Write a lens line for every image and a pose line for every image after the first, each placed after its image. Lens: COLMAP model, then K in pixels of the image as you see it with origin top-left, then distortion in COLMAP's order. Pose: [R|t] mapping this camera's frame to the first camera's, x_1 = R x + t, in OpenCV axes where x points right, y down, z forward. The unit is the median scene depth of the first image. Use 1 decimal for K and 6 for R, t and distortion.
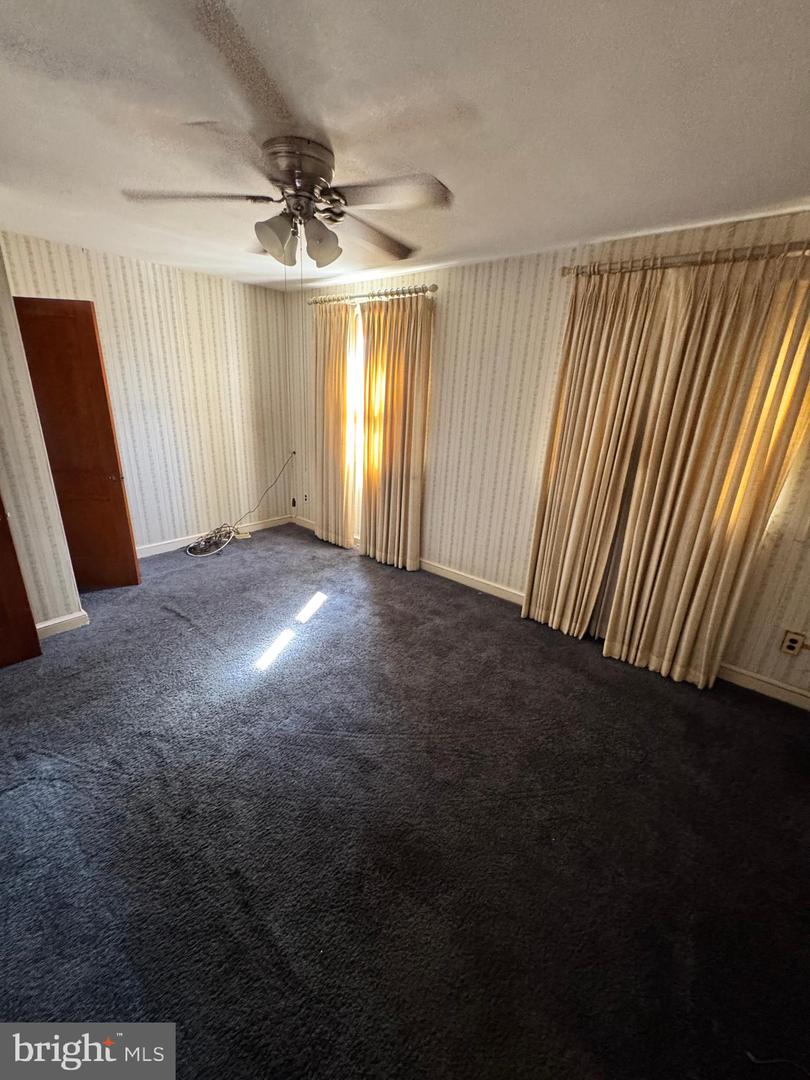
lens RADIAL K [[428.8, 0, 403.7], [0, 428.8, 539.5], [0, 0, 1]] dist [-0.000521, -0.000489]
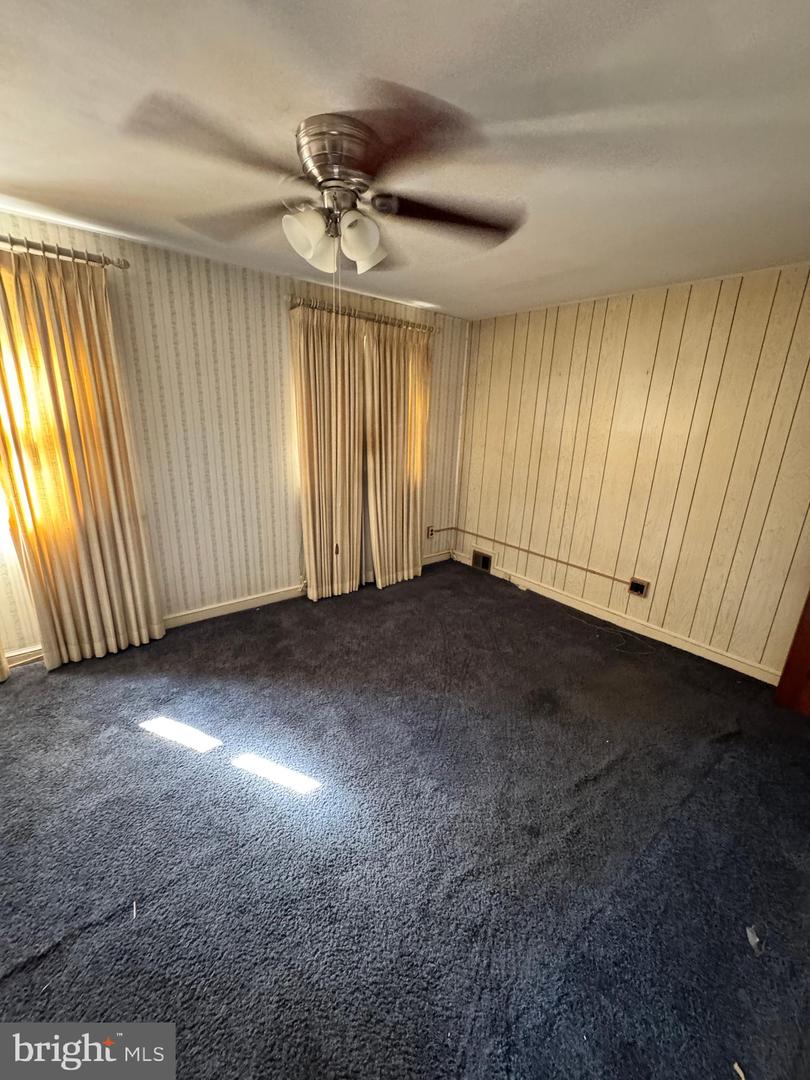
lens RADIAL K [[428.8, 0, 403.8], [0, 428.8, 539.9], [0, 0, 1]] dist [-0.000521, -0.000489]
pose [[0.194834, -0.319224, 0.927435, -0.700102], [0.295386, 0.920754, 0.254870, -0.194025], [-0.935300, 0.224294, 0.273688, 0.460138]]
